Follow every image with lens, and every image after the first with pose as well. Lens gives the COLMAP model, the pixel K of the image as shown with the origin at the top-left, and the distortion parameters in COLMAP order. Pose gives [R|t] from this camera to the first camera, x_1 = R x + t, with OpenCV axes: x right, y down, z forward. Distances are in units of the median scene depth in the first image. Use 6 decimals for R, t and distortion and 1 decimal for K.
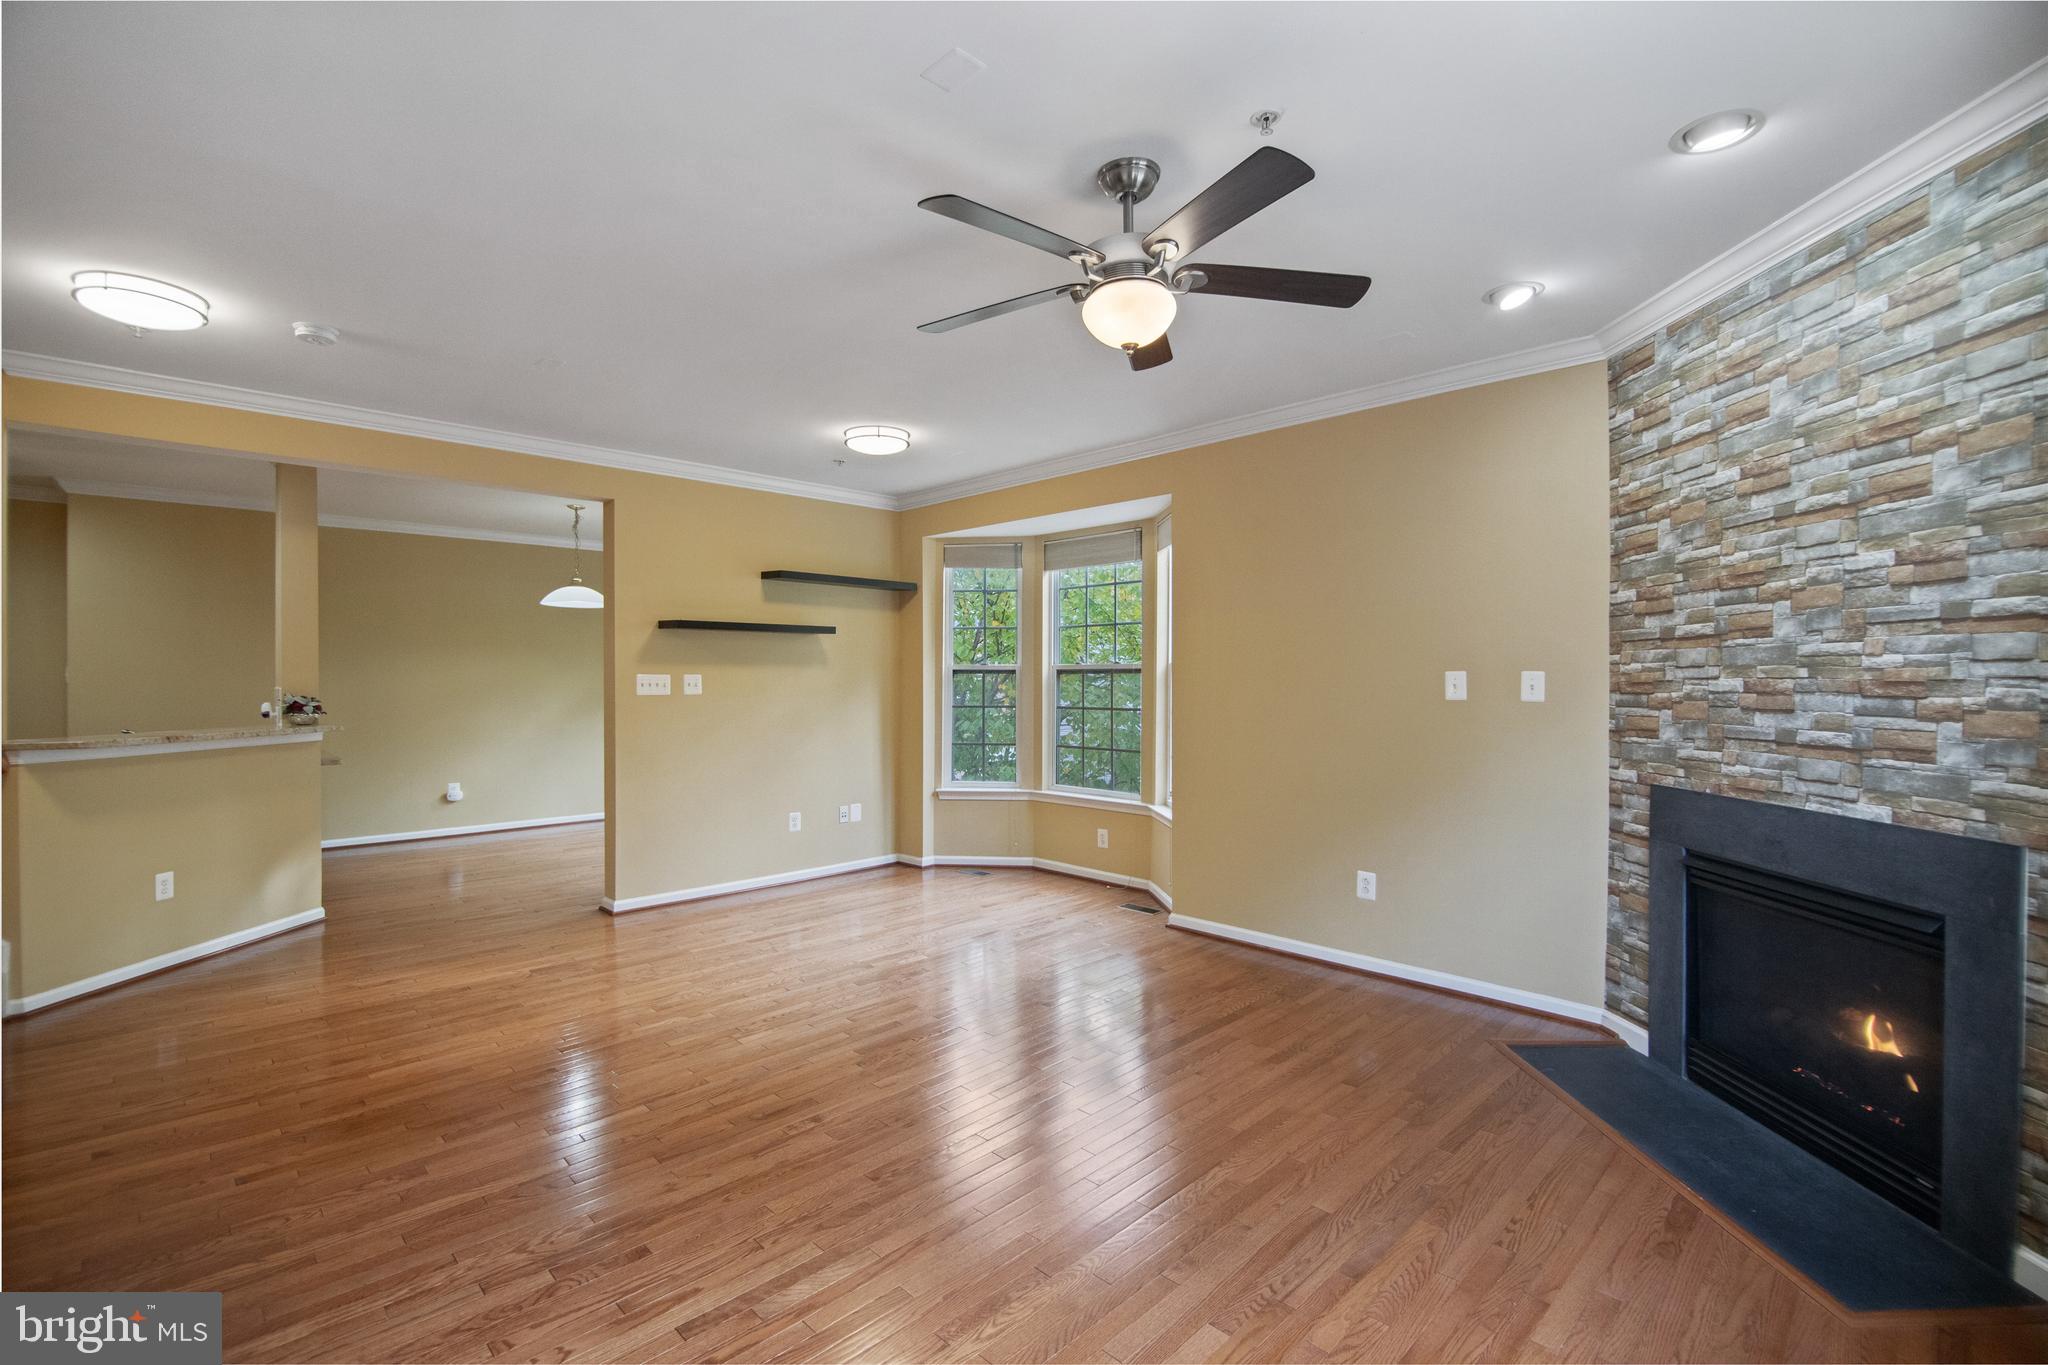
lens RADIAL K [[899.7, 0, 938.0], [0, 899.7, 675.7], [0, 0, 1]] dist [0.001596, 0.000556]
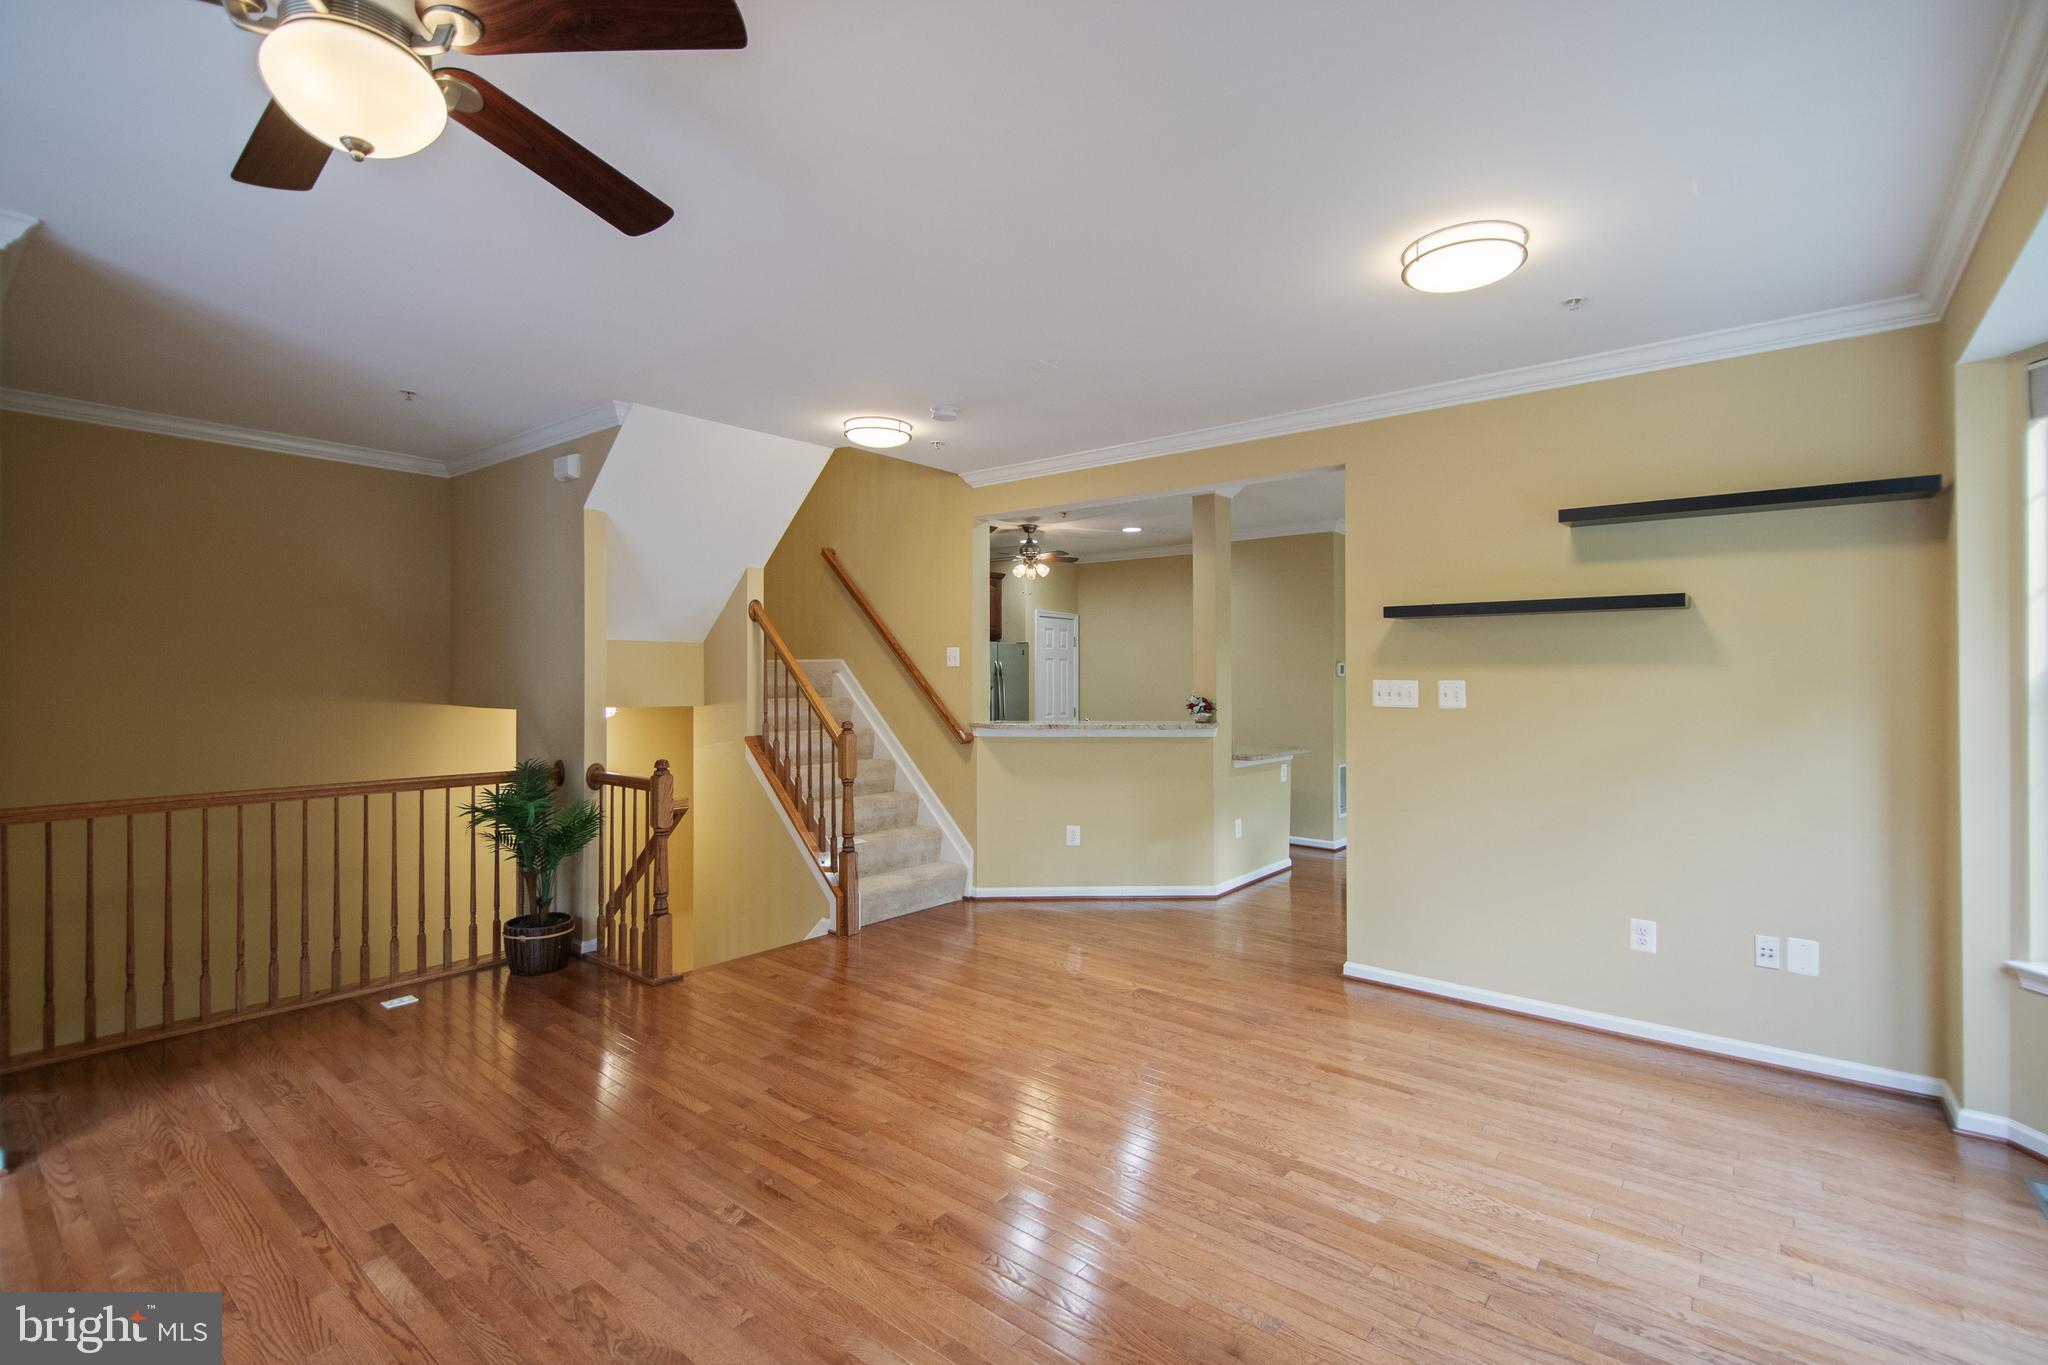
lens RADIAL K [[899.7, 0, 1044.9], [0, 899.7, 698.2], [0, 0, 1]] dist [0.001596, 0.000556]
pose [[0.193832, 0.023983, -0.980742, 0.629552], [-0.001385, 0.999707, 0.024173, -0.006502], [0.981034, -0.003328, 0.193809, 0.977074]]
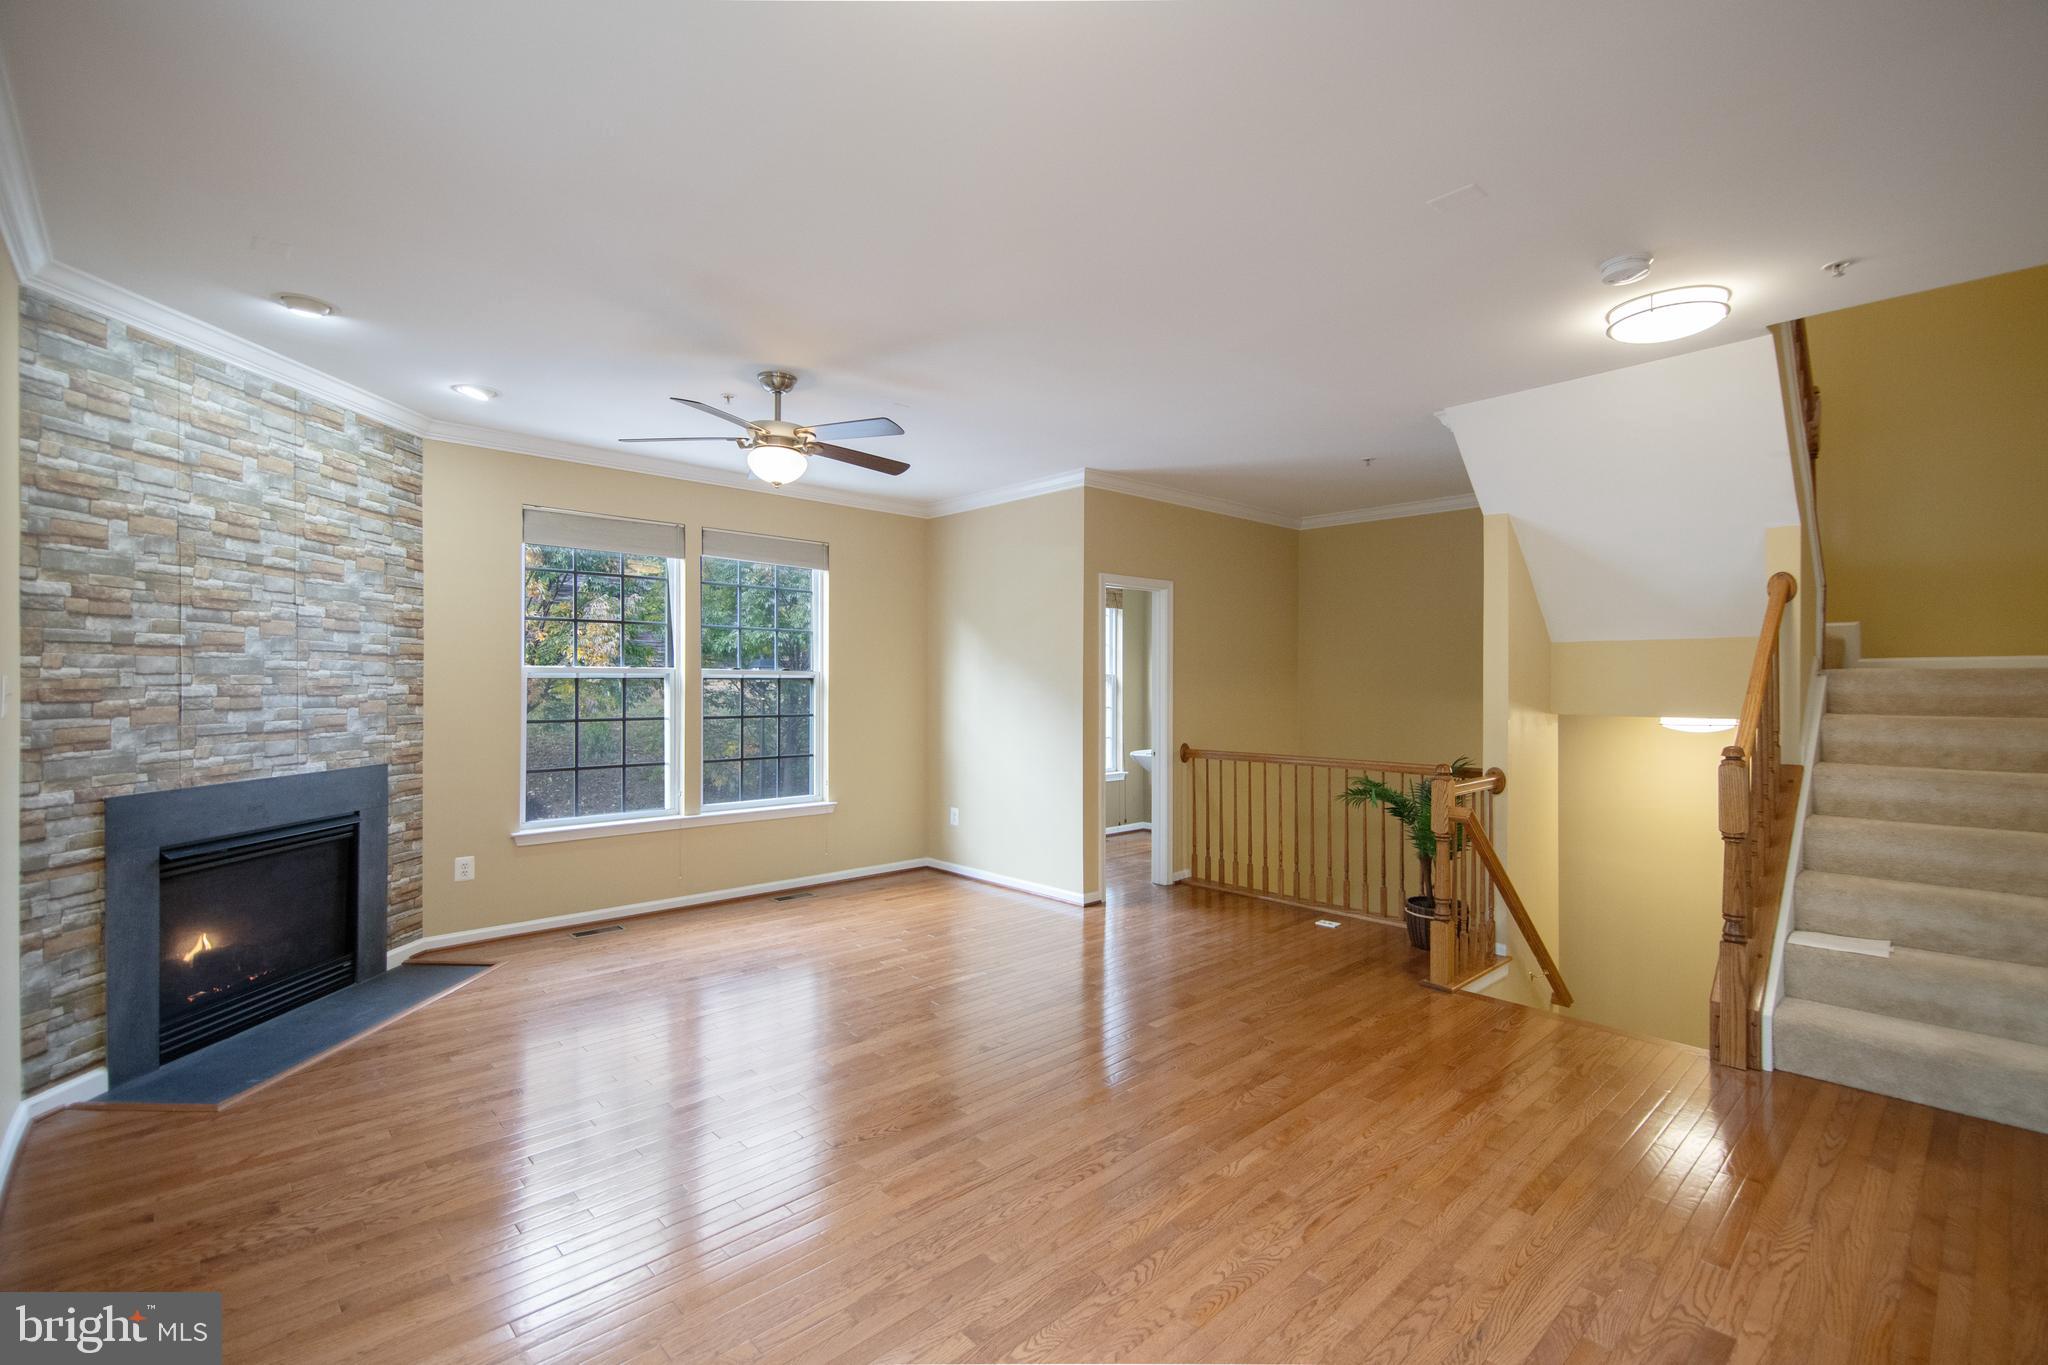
lens RADIAL K [[899.7, 0, 957.6], [0, 899.7, 678.4], [0, 0, 1]] dist [0.001596, 0.000556]
pose [[-0.999811, 0.001202, 0.019415, -0.106670], [0.001046, 0.999967, -0.008059, 0.004481], [-0.019424, -0.008037, -0.999779, 1.862363]]
